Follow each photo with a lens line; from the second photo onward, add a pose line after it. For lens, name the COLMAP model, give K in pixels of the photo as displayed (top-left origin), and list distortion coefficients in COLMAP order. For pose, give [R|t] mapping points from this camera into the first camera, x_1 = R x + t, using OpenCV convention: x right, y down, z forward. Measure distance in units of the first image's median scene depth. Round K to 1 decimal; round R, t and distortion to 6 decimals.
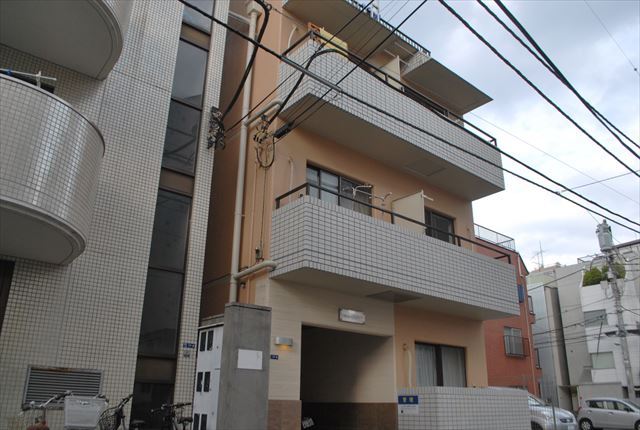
lens RADIAL K [[507.2, 0, 319.6], [0, 507.2, 222.2], [0, 0, 1]] dist [-0.075326, 0.007600]
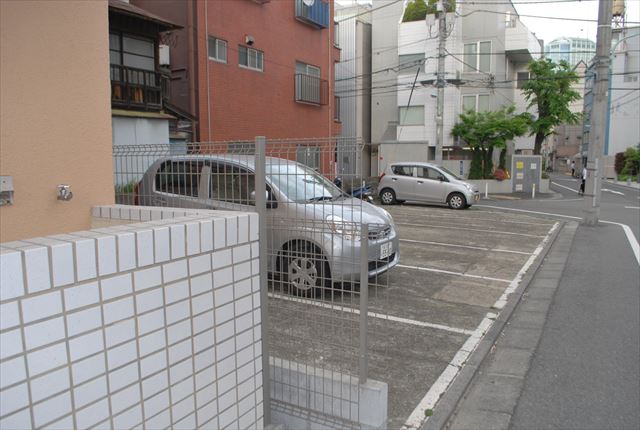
lens RADIAL K [[507.2, 0, 319.6], [0, 507.2, 222.2], [0, 0, 1]] dist [-0.075326, 0.007600]
pose [[0.934901, -0.059284, 0.349923, 0.123972], [-0.109634, 0.889488, 0.443612, 0.082558], [-0.337552, -0.453096, 0.825083, 0.274674]]
